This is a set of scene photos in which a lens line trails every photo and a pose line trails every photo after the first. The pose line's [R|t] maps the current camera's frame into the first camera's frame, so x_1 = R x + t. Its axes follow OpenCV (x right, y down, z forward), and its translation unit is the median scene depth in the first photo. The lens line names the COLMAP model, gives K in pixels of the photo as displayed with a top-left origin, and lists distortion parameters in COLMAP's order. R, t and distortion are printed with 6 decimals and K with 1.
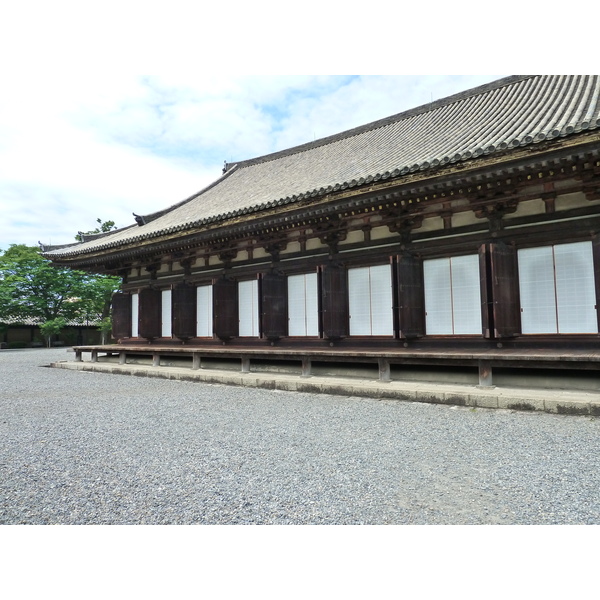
lens RADIAL K [[533.1, 0, 300.0], [0, 533.1, 300.0], [0, 0, 1]] dist [-0.006615, -0.012443]
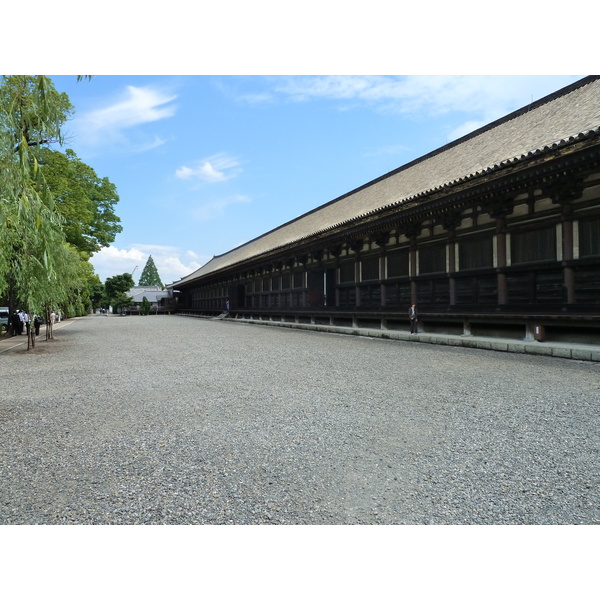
lens RADIAL K [[533.1, 0, 300.0], [0, 533.1, 300.0], [0, 0, 1]] dist [-0.006615, -0.012443]
pose [[0.888419, -0.014150, -0.458816, 0.201026], [0.044136, 0.997527, 0.054699, -0.014422], [0.456907, -0.068846, 0.886846, -0.188324]]
